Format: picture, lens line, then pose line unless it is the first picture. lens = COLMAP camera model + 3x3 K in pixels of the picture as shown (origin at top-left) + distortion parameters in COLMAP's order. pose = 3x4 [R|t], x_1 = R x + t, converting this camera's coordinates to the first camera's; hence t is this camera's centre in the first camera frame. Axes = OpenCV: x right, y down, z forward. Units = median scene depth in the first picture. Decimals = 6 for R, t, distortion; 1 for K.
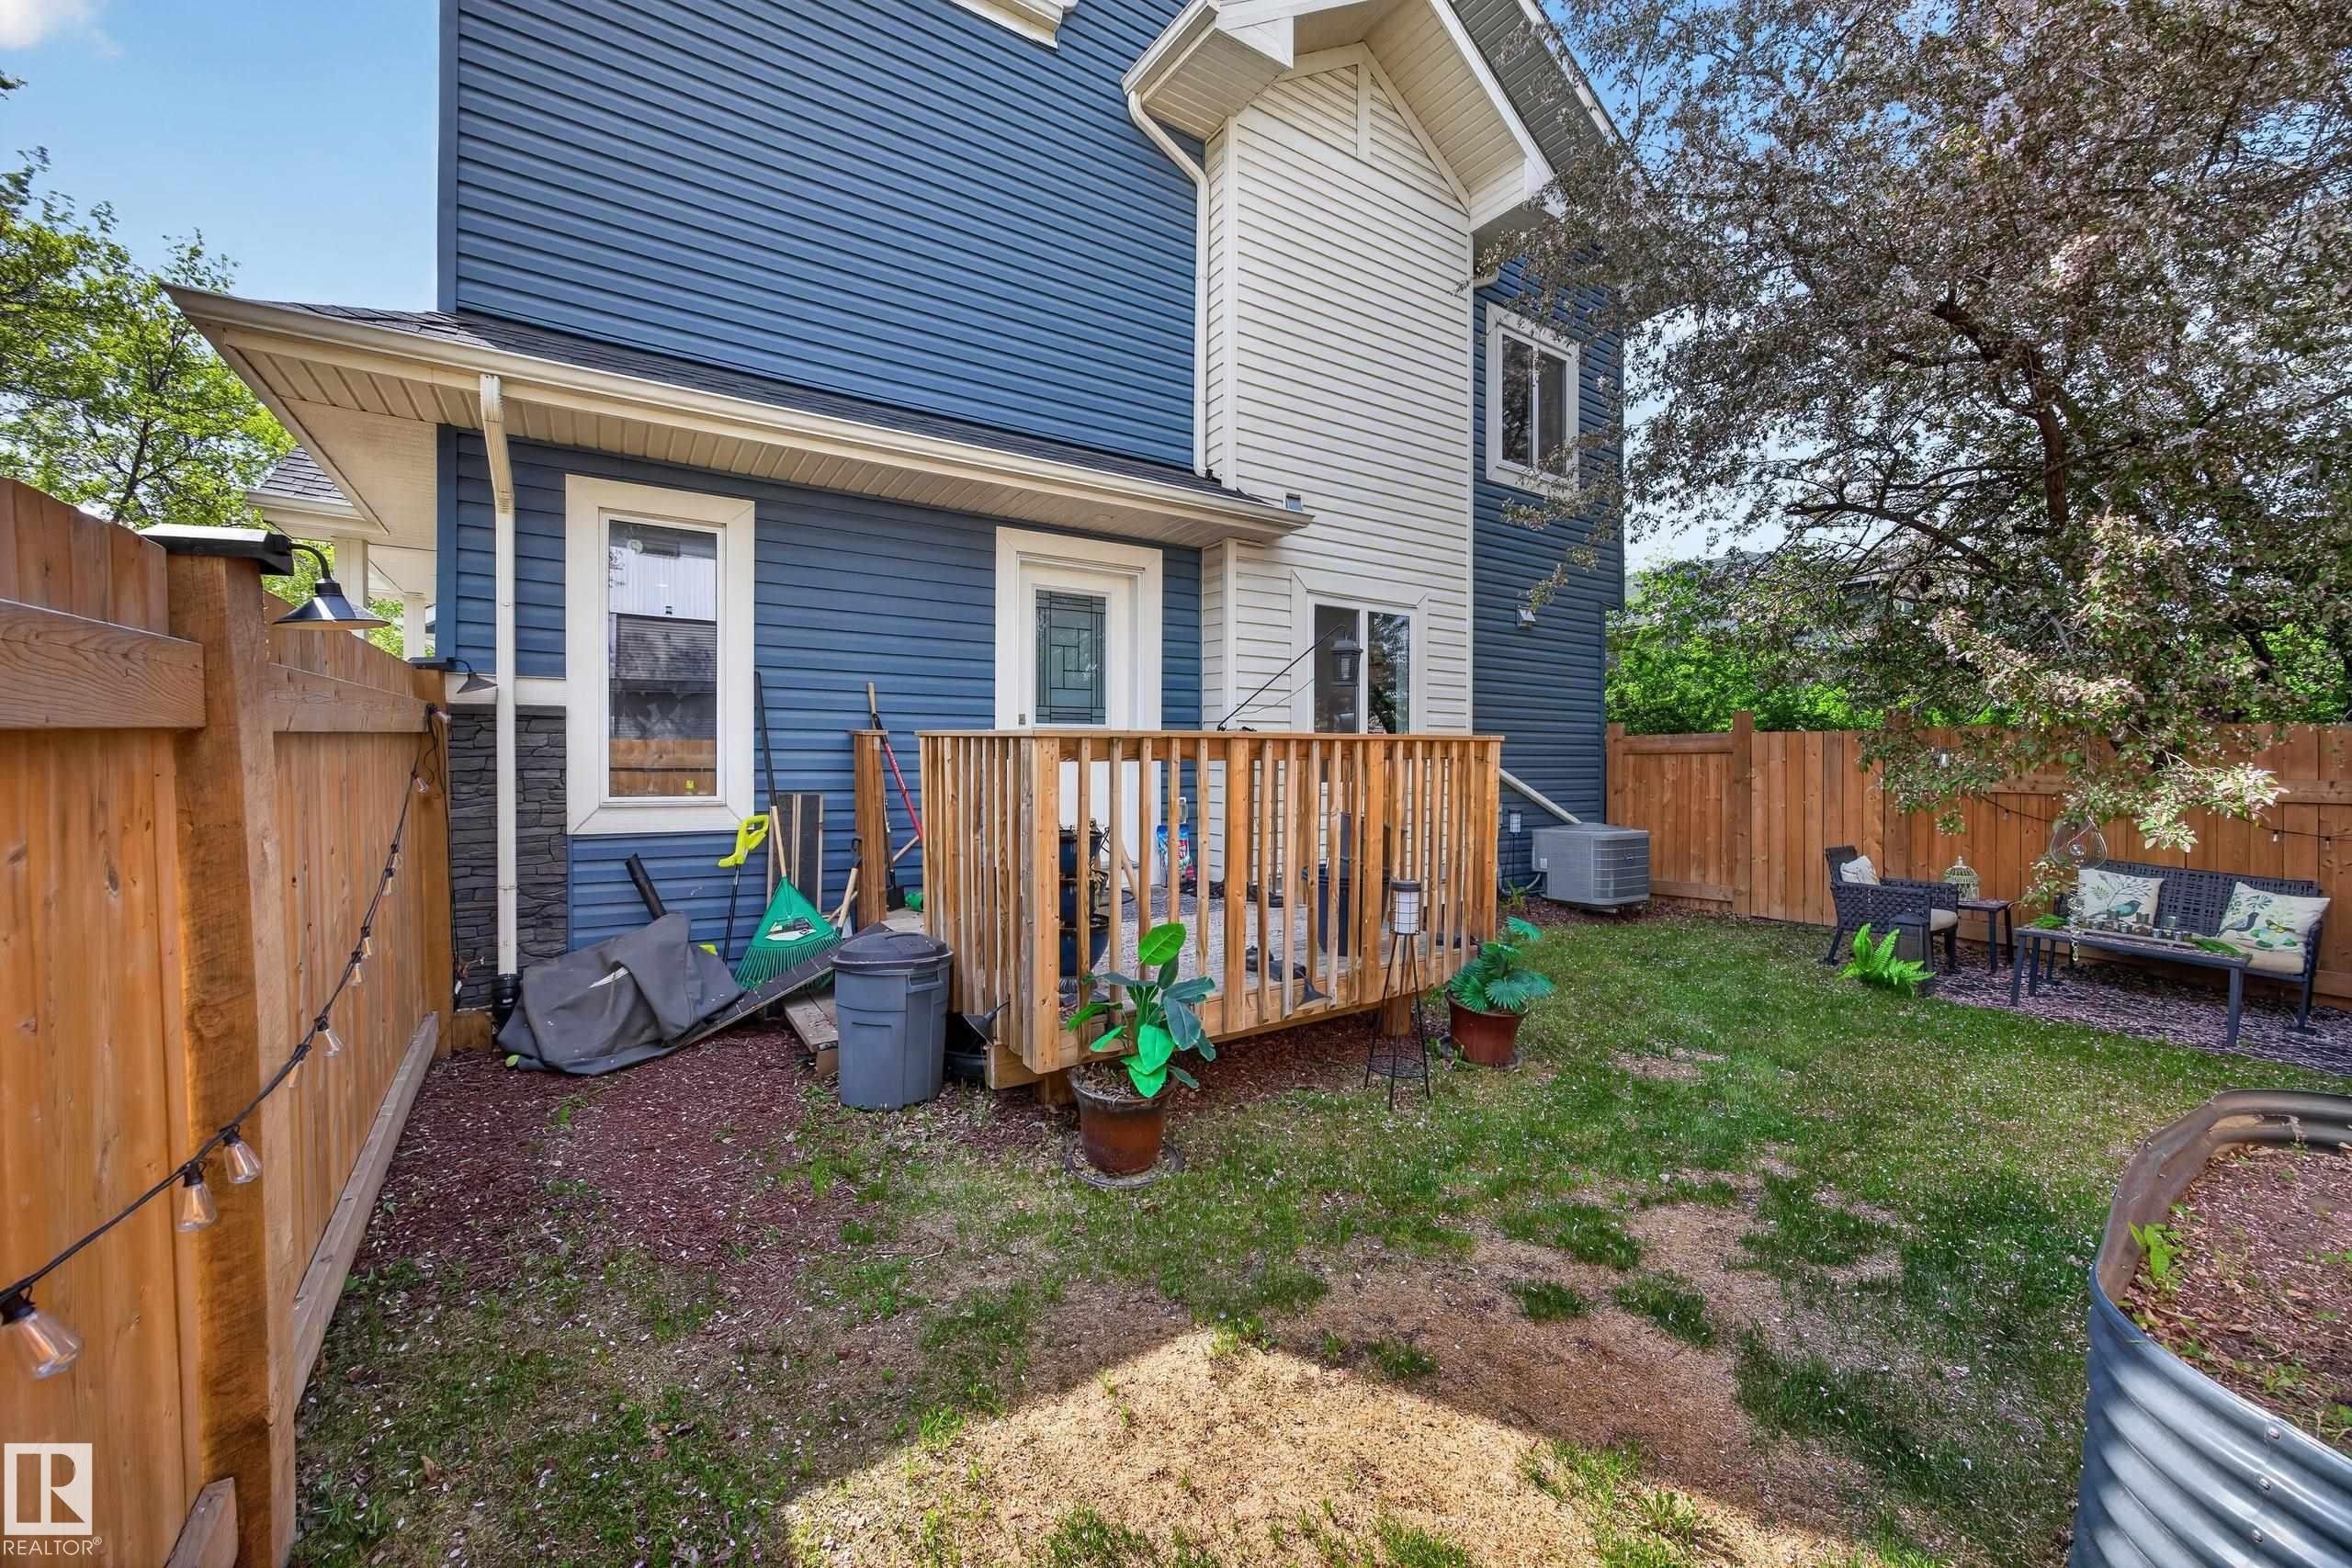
lens RADIAL K [[913.8, 0, 1166.2], [0, 913.8, 787.4], [0, 0, 1]] dist [-0.015496, 0.002626]
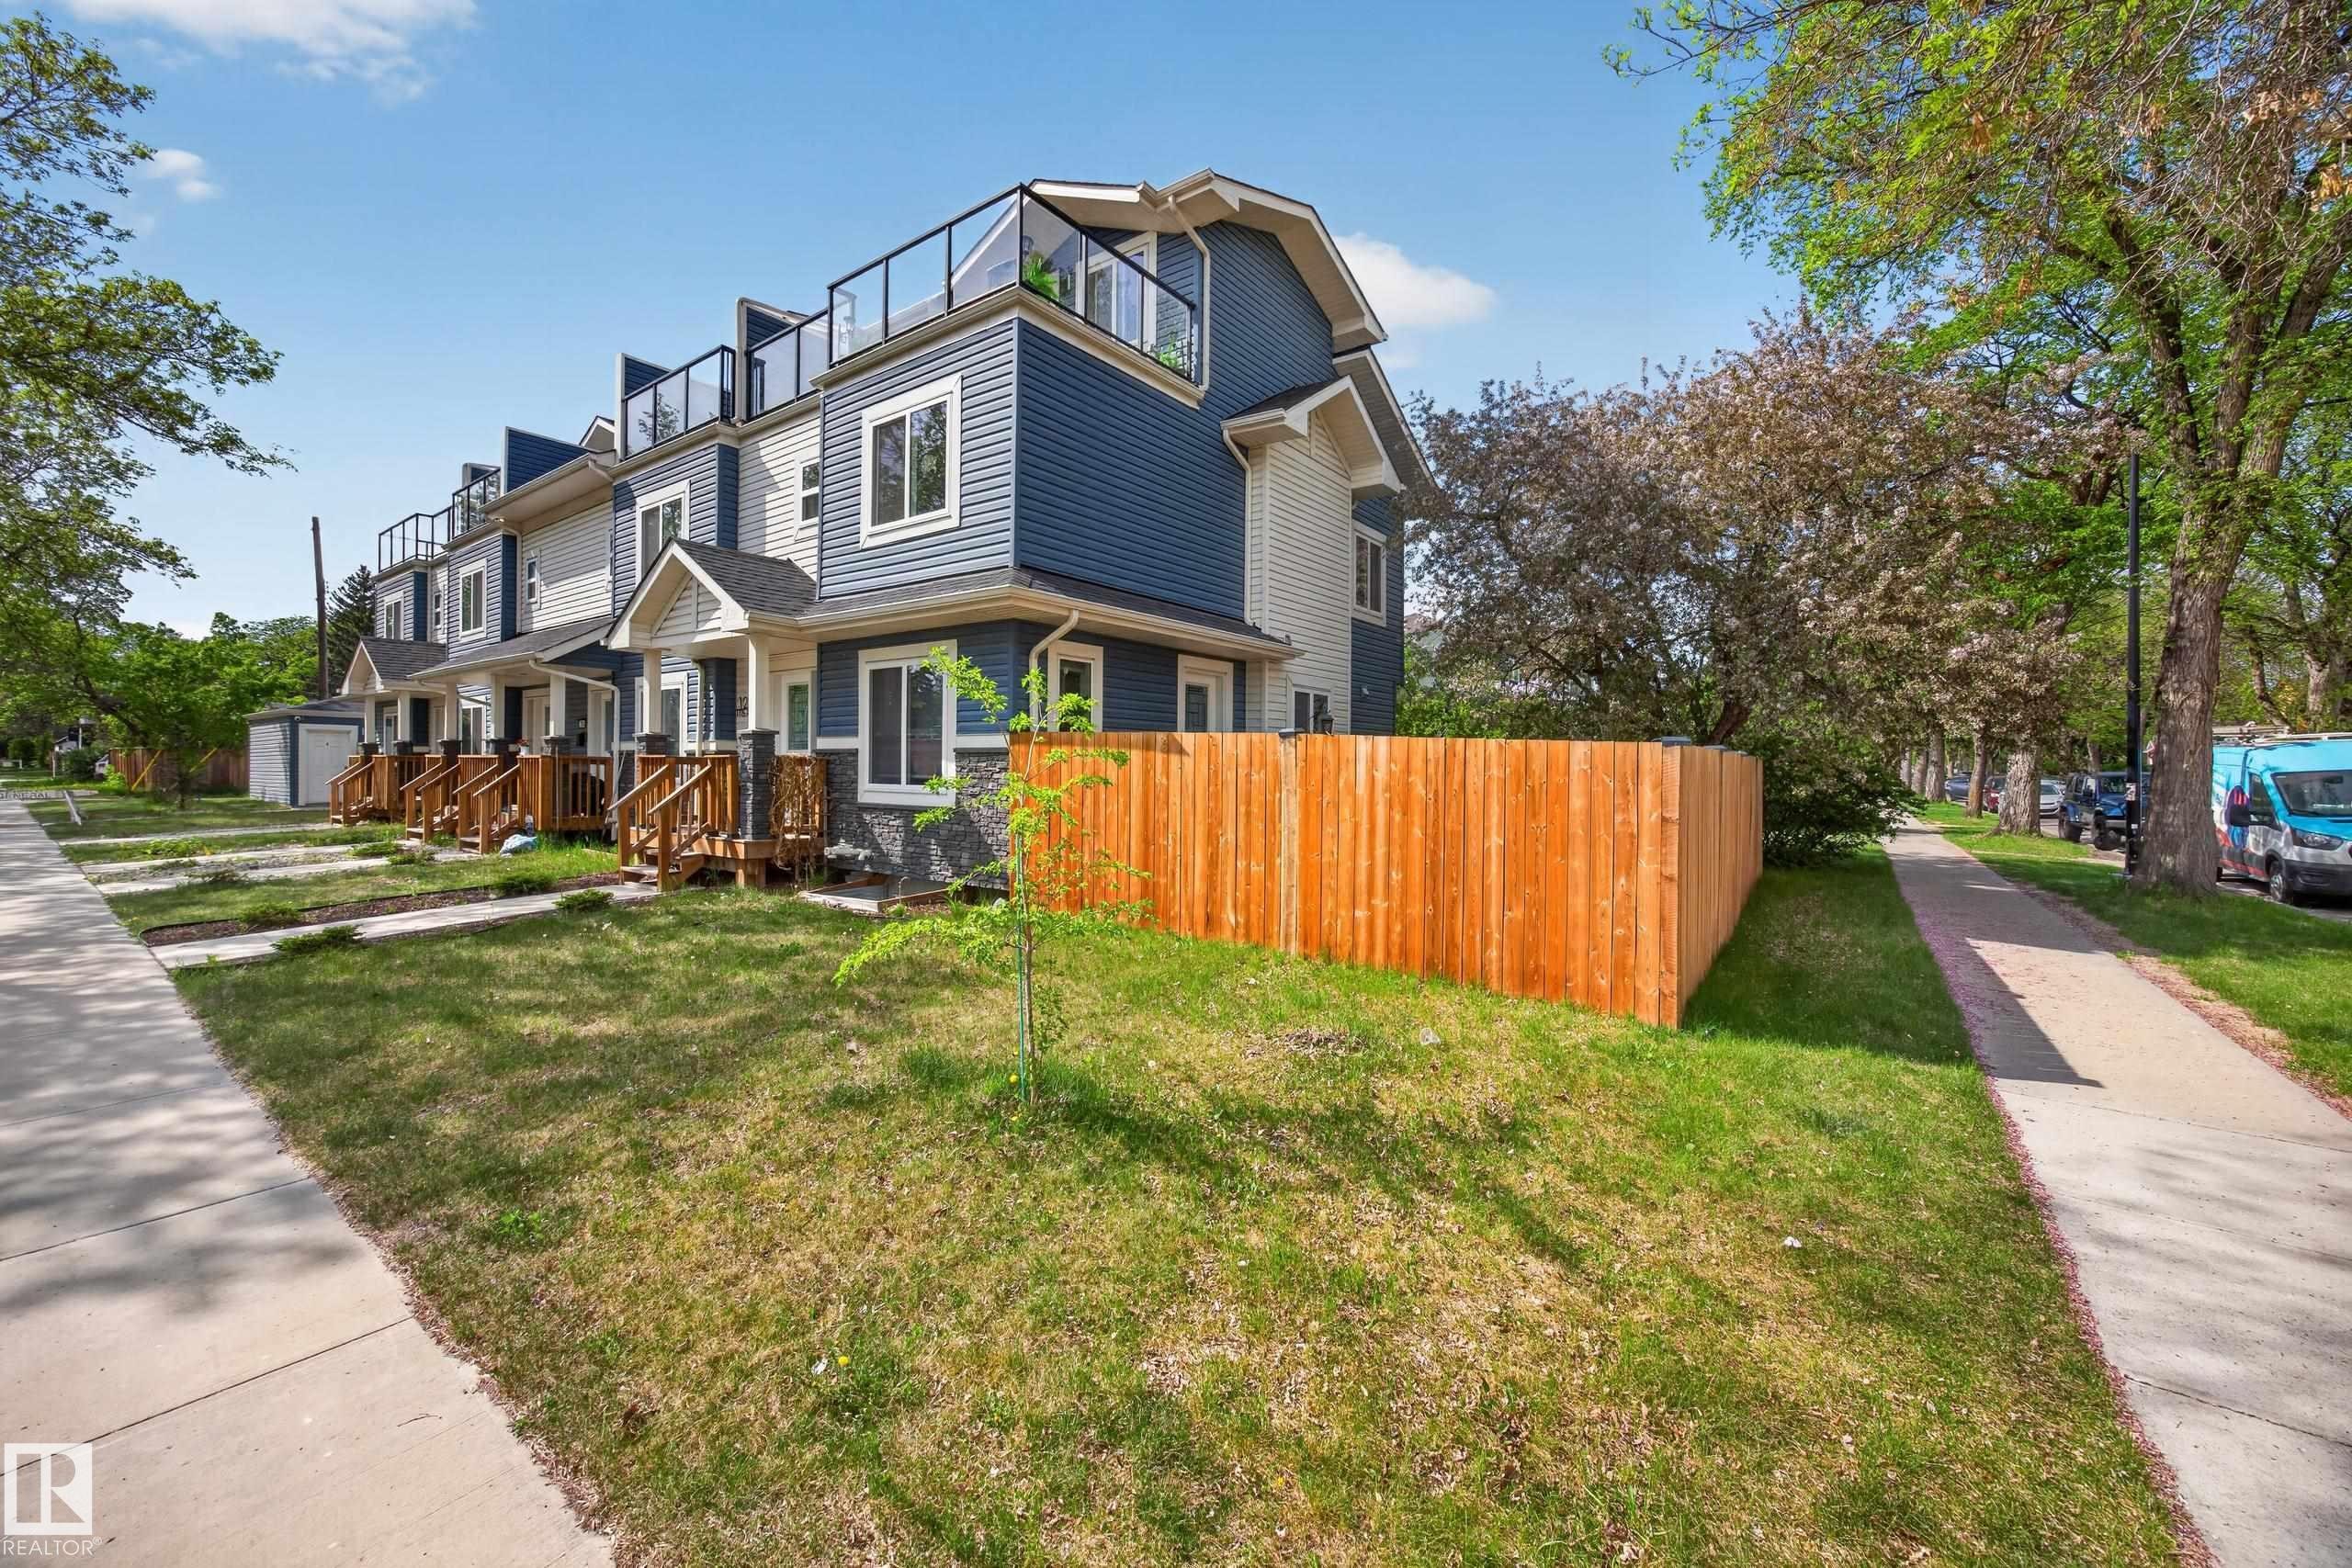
lens RADIAL K [[913.8, 0, 1185.1], [0, 913.8, 778.2], [0, 0, 1]] dist [-0.015496, 0.002626]
pose [[0.938309, 0.012121, 0.345587, -0.764287], [-0.012175, 0.999924, -0.002013, -0.009369], [-0.345585, -0.002319, 0.938385, -0.788372]]
